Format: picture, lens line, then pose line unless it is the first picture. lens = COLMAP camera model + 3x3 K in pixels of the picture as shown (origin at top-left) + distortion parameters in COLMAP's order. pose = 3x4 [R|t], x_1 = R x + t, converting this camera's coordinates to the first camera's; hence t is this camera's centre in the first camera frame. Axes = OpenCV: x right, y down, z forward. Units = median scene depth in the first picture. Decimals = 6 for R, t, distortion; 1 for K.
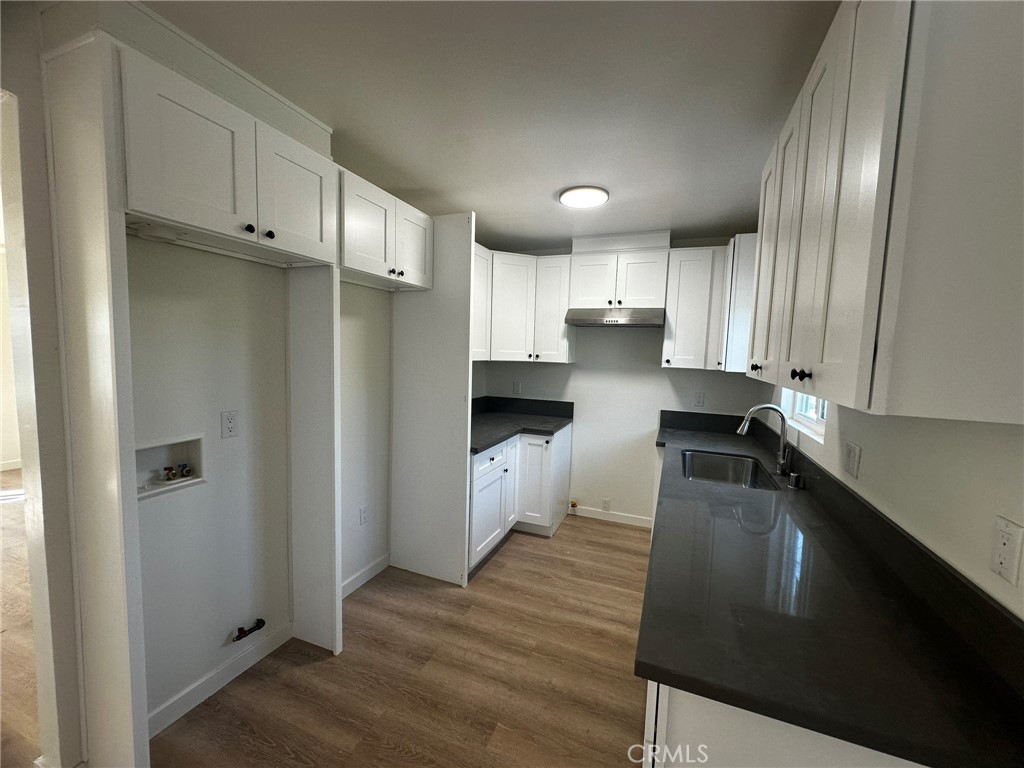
lens RADIAL K [[408.1, 0, 512.9], [0, 408.1, 385.4], [0, 0, 1]] dist [-0.004234, 0.001219]
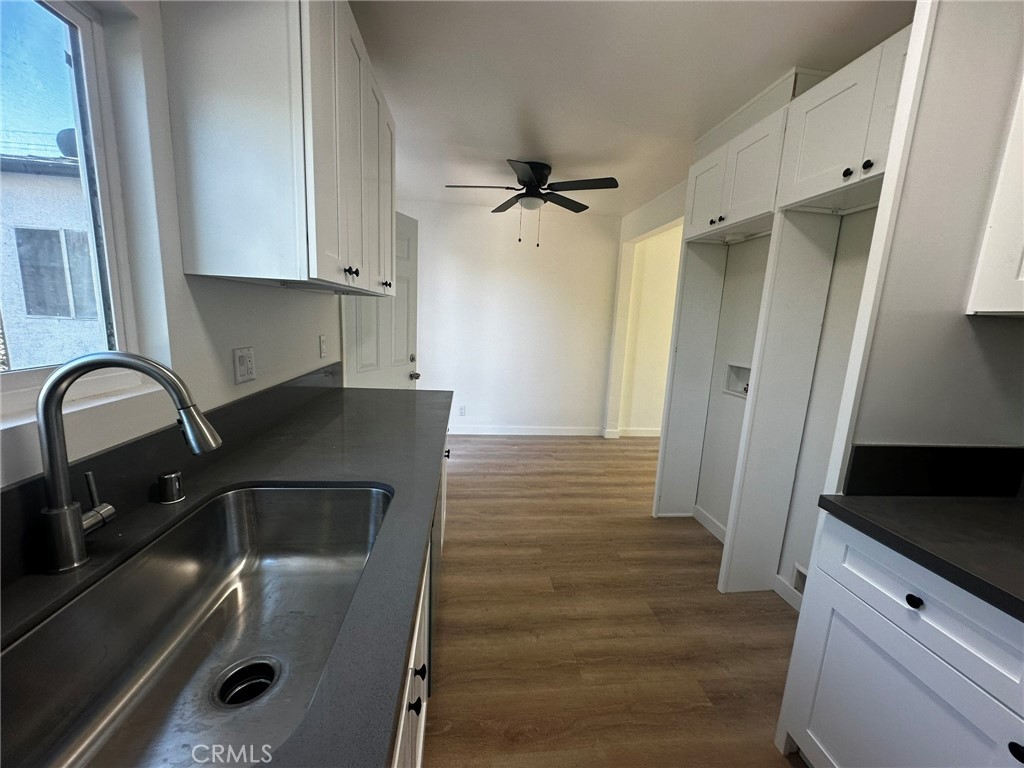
lens RADIAL K [[408.1, 0, 512.5], [0, 408.1, 382.5], [0, 0, 1]] dist [-0.004234, 0.001219]
pose [[-0.878149, 0.008573, -0.478311, 0.434290], [-0.112773, 0.967951, 0.224395, -0.033059], [0.464905, 0.250993, -0.849038, 1.202596]]
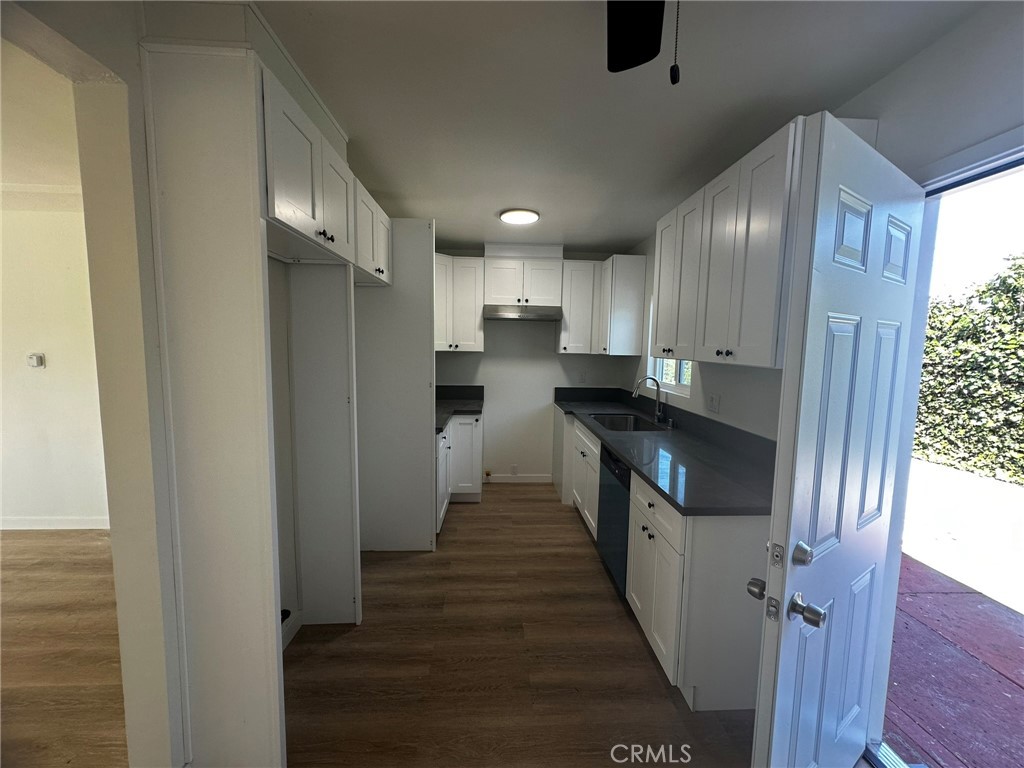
lens RADIAL K [[408.1, 0, 513.3], [0, 408.1, 385.7], [0, 0, 1]] dist [-0.004234, 0.001219]
pose [[0.907850, -0.057479, 0.415338, -0.375088], [0.046208, 0.998241, 0.037145, 0.003368], [-0.416742, -0.014530, 0.908909, -0.119512]]
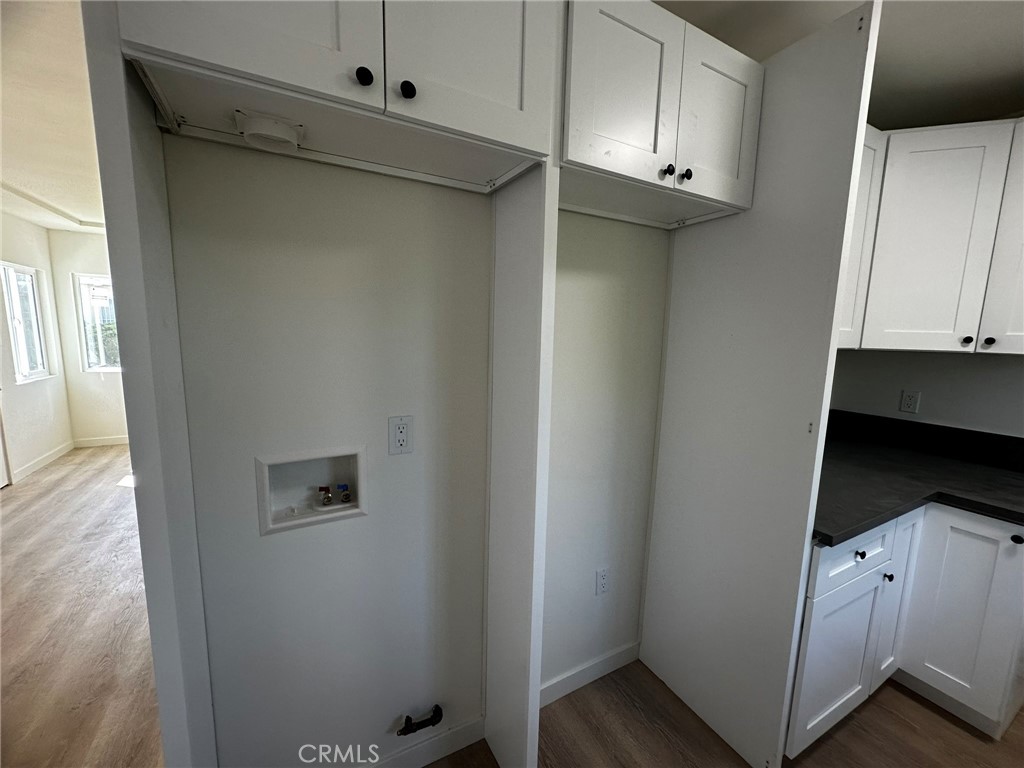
lens RADIAL K [[408.1, 0, 512.9], [0, 408.1, 386.5], [0, 0, 1]] dist [-0.004234, 0.001219]
pose [[0.772655, 0.076294, -0.630224, -0.088820], [-0.053638, 0.997048, 0.054941, -0.022988], [0.632556, -0.008646, 0.774467, 0.411000]]
